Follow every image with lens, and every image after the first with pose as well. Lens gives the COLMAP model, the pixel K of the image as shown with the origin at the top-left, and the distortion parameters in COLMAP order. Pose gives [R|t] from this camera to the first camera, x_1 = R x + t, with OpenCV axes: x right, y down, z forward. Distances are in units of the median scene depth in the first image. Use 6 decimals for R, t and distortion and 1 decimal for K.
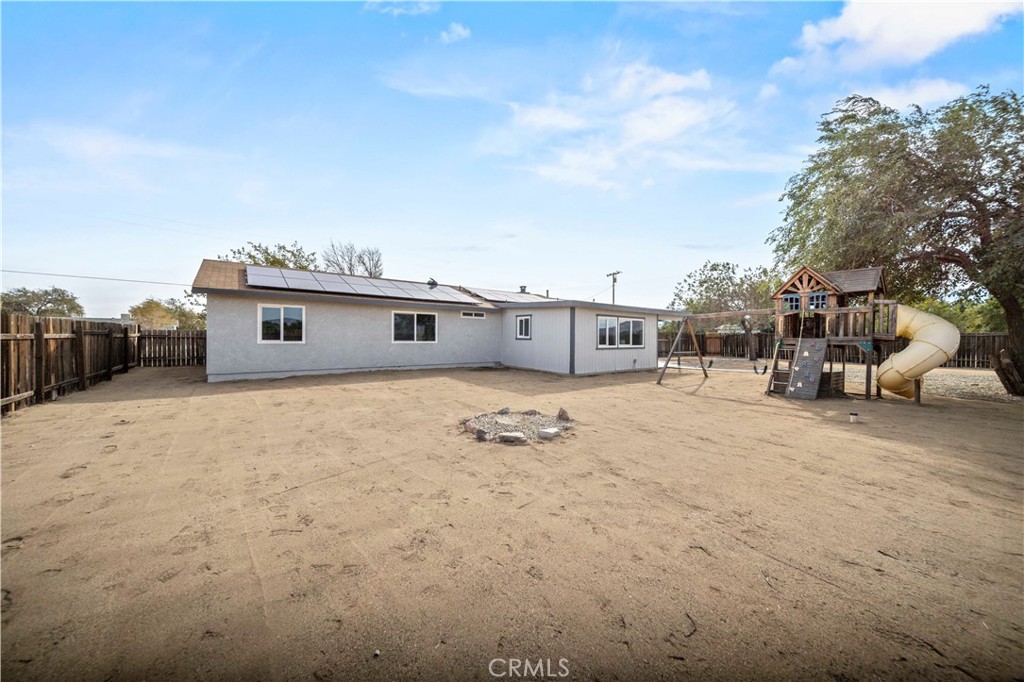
lens RADIAL K [[358.4, 0, 514.4], [0, 358.4, 339.3], [0, 0, 1]] dist [-0.000891, -0.000163]
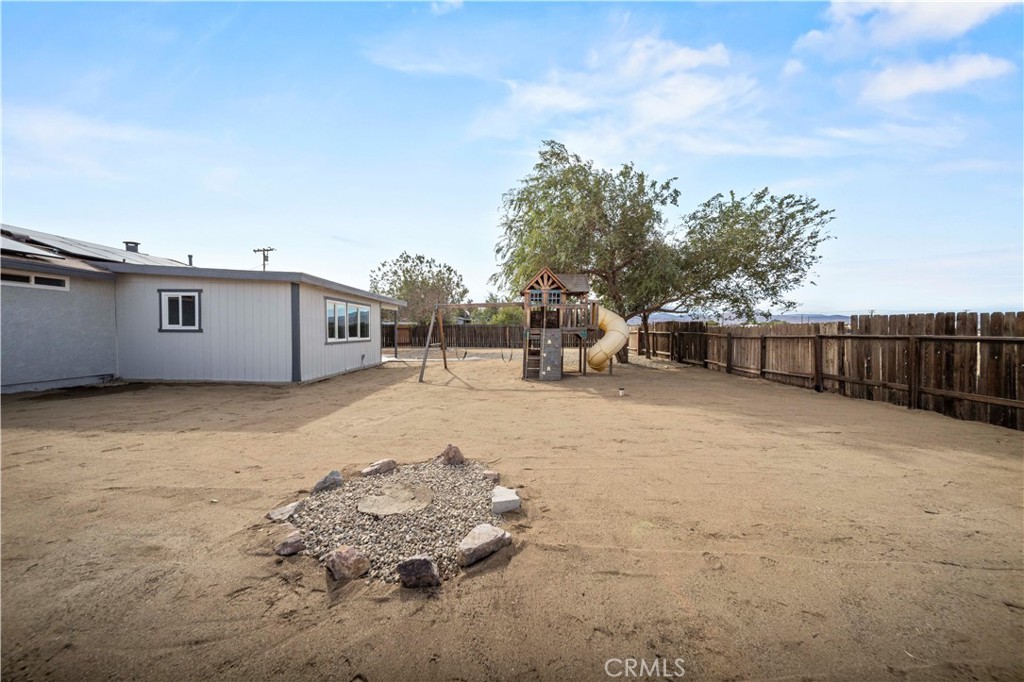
lens RADIAL K [[358.4, 0, 516.5], [0, 358.4, 335.4], [0, 0, 1]] dist [-0.000891, -0.000163]
pose [[0.601863, -0.015878, 0.798441, -0.124737], [0.005516, 0.999861, 0.015725, 0.000288], [-0.798580, -0.005060, 0.601867, 0.251965]]
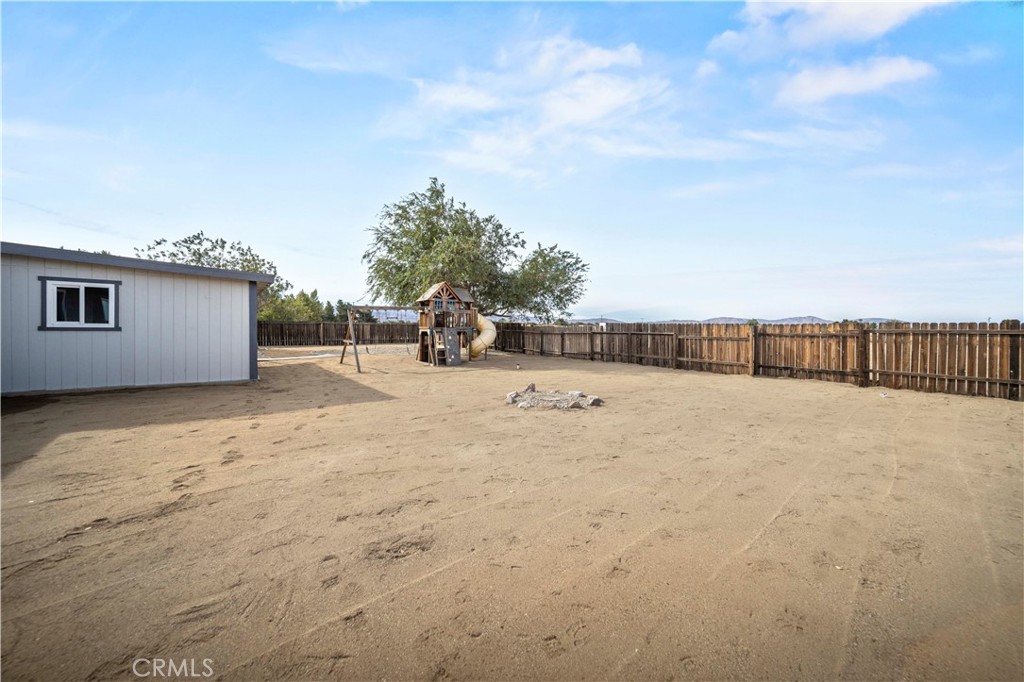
lens RADIAL K [[358.4, 0, 514.8], [0, 358.4, 332.4], [0, 0, 1]] dist [-0.000891, -0.000163]
pose [[-0.022764, -0.017028, 0.999596, -0.527778], [-0.001871, 0.999854, 0.016990, -0.006379], [-0.999739, -0.001484, -0.022792, 0.496637]]
